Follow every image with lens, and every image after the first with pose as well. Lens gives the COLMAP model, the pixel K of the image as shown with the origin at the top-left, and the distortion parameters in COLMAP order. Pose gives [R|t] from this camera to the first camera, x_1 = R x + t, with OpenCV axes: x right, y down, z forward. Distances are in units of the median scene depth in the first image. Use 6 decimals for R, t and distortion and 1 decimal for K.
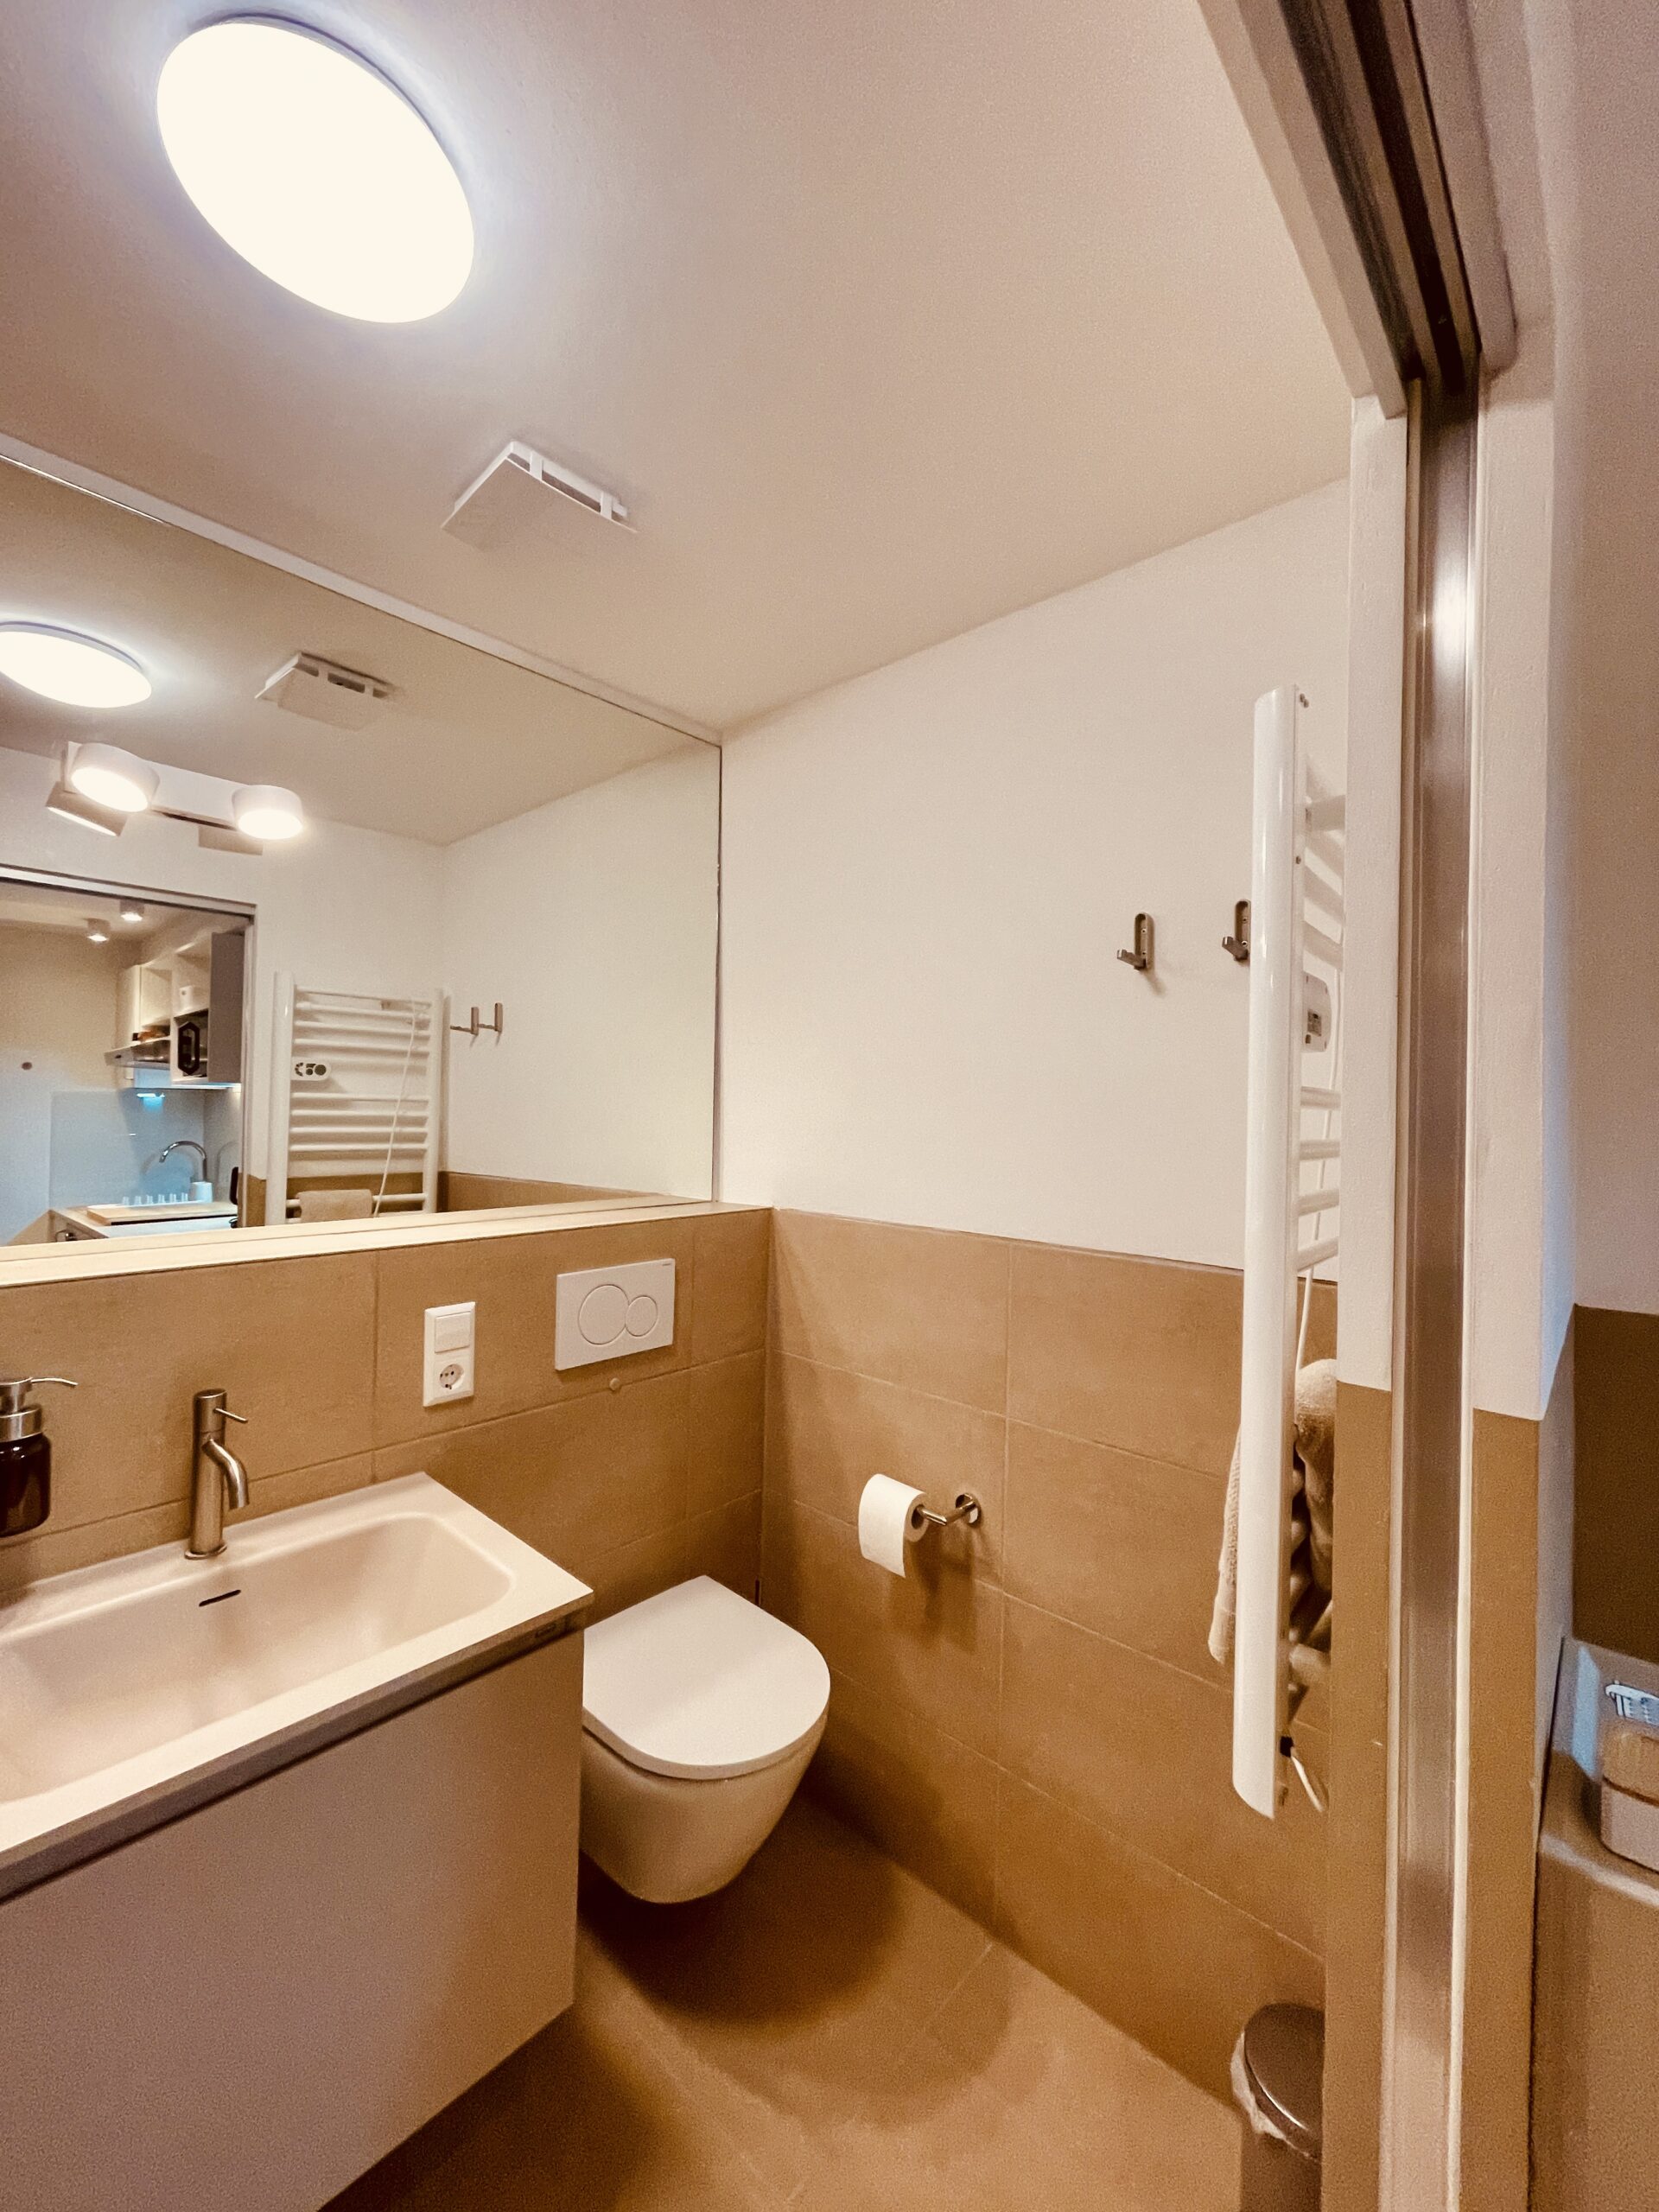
lens RADIAL K [[903.0, 0, 835.0], [0, 903.0, 1106.2], [0, 0, 1]] dist [-0.015210, -0.000172]
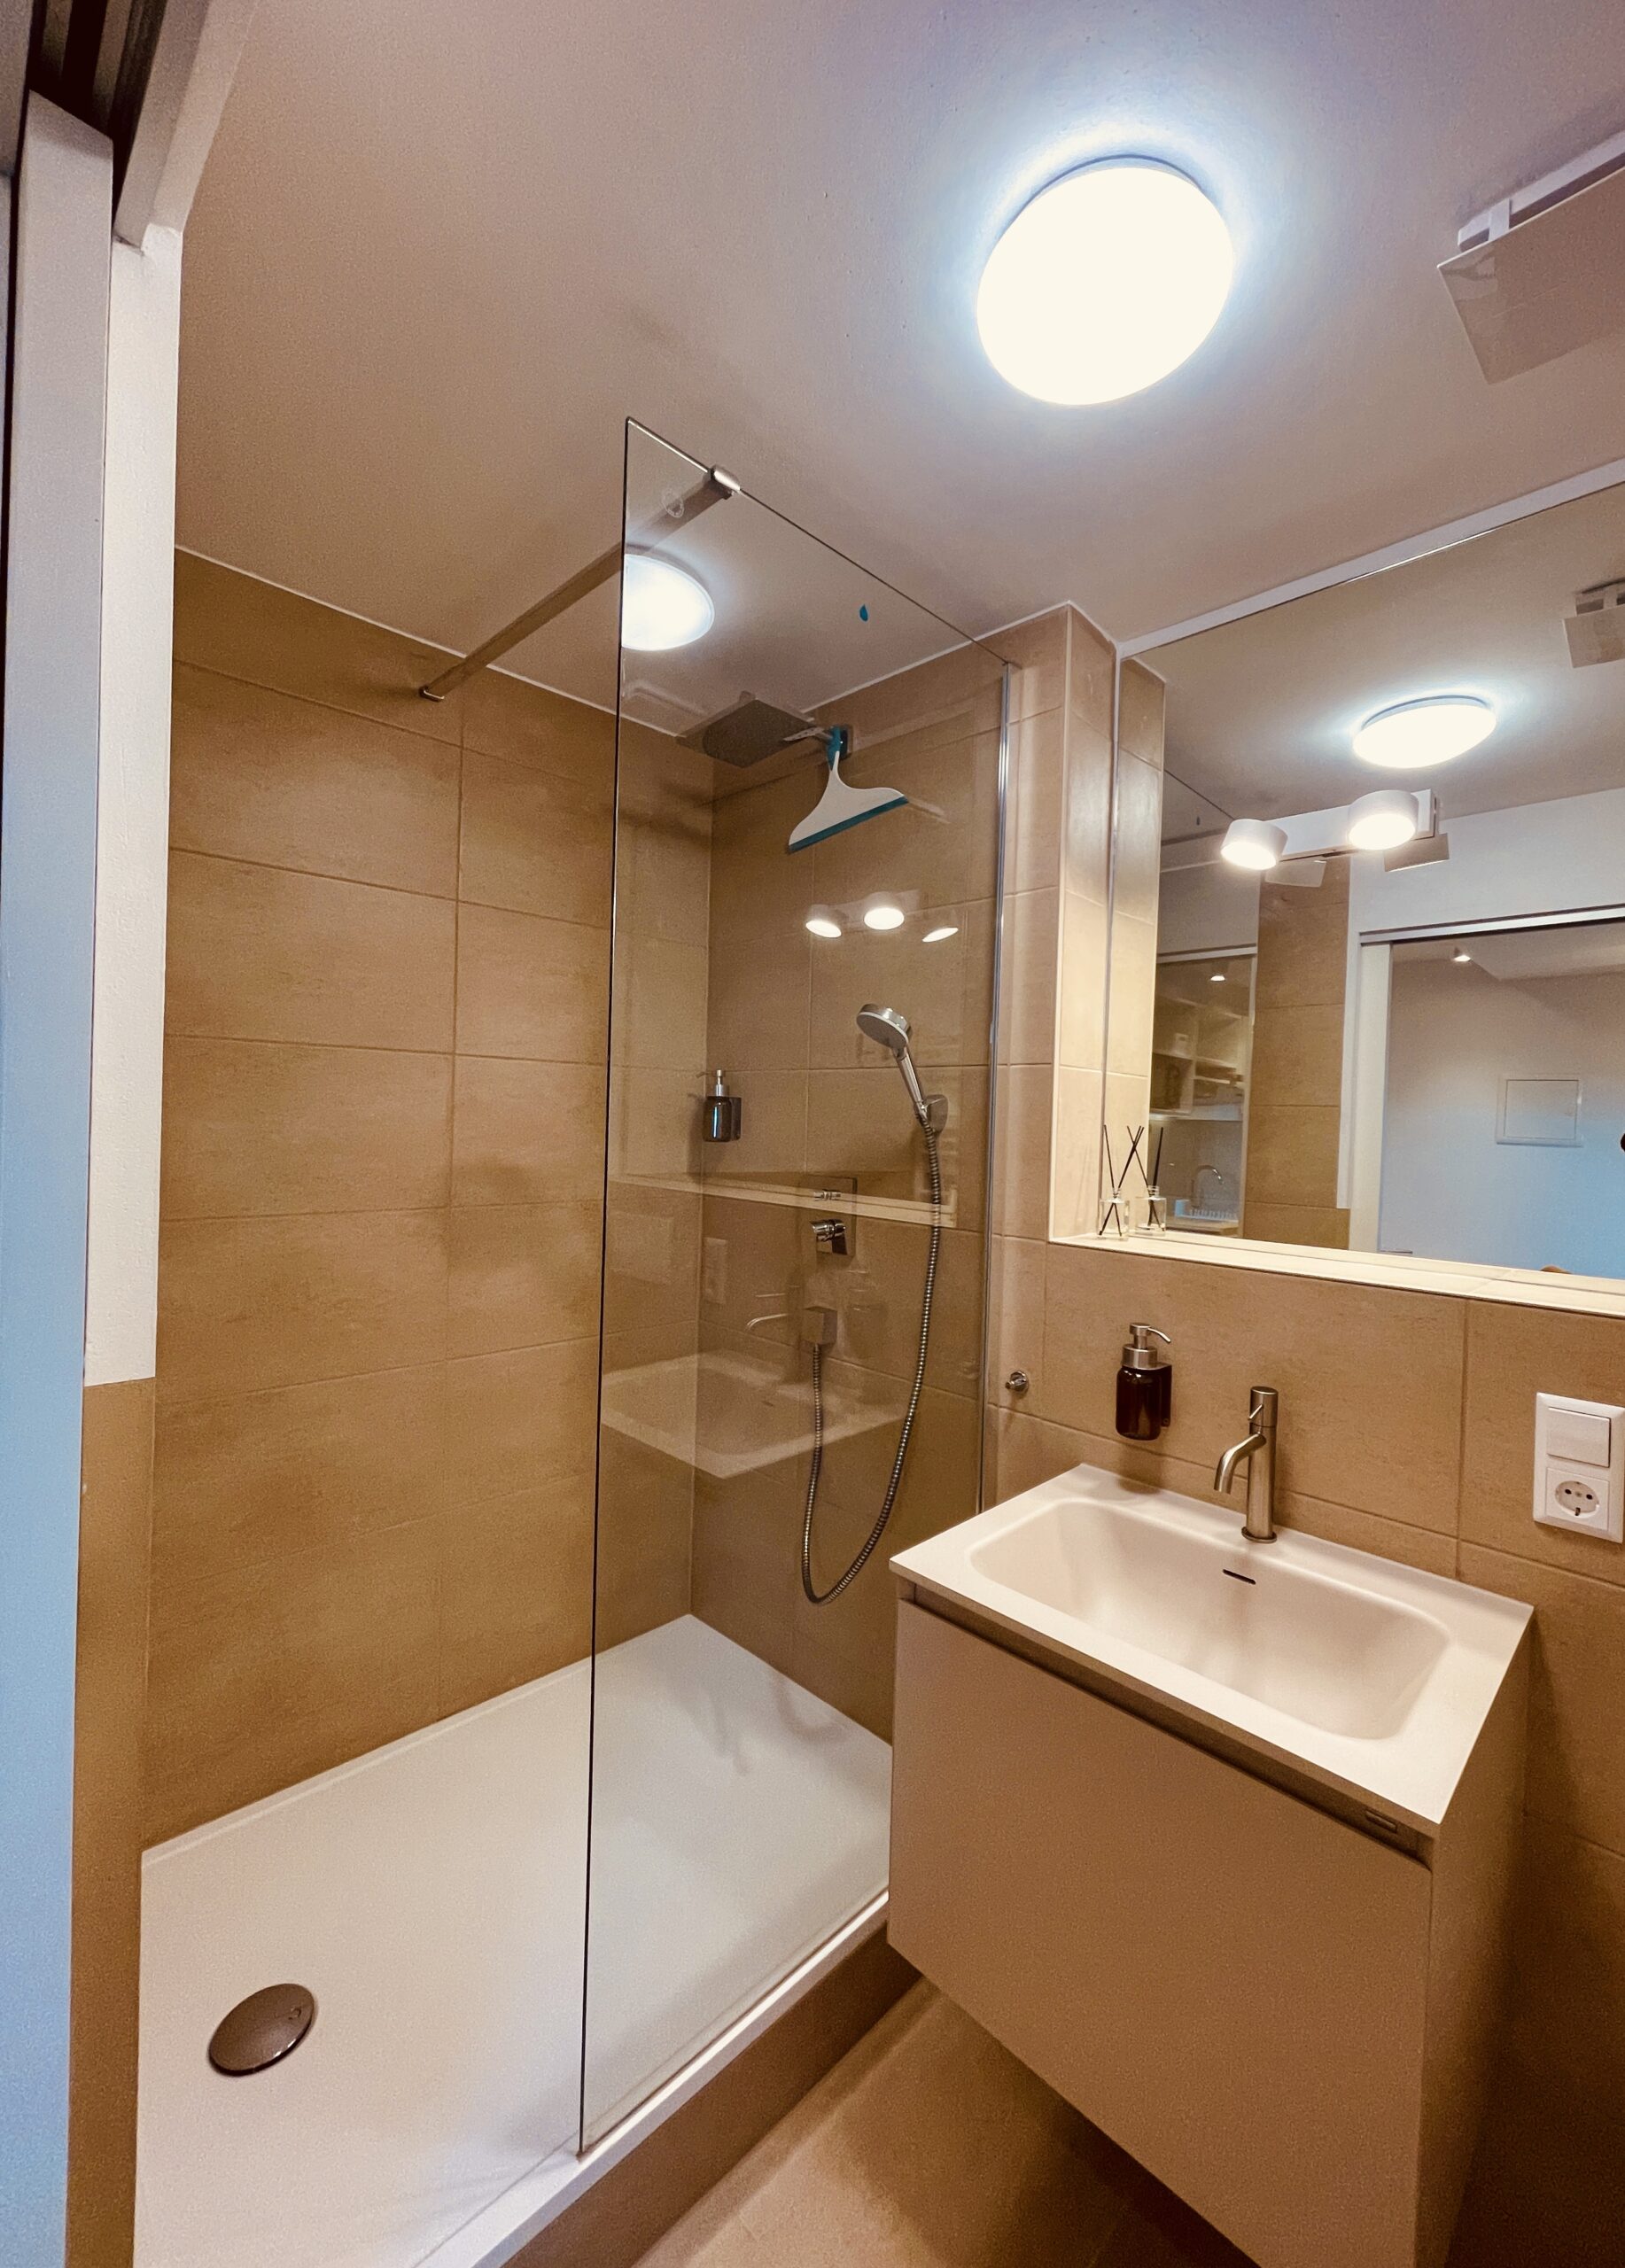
lens RADIAL K [[899.9, 0, 827.9], [0, 899.9, 1128.5], [0, 0, 1]] dist [0.001435, 0.000004]
pose [[-0.061549, -0.012202, -0.998029, 0.413615], [-0.027199, 0.999574, -0.010543, 0.032954], [0.997733, 0.026497, -0.061854, 0.530938]]
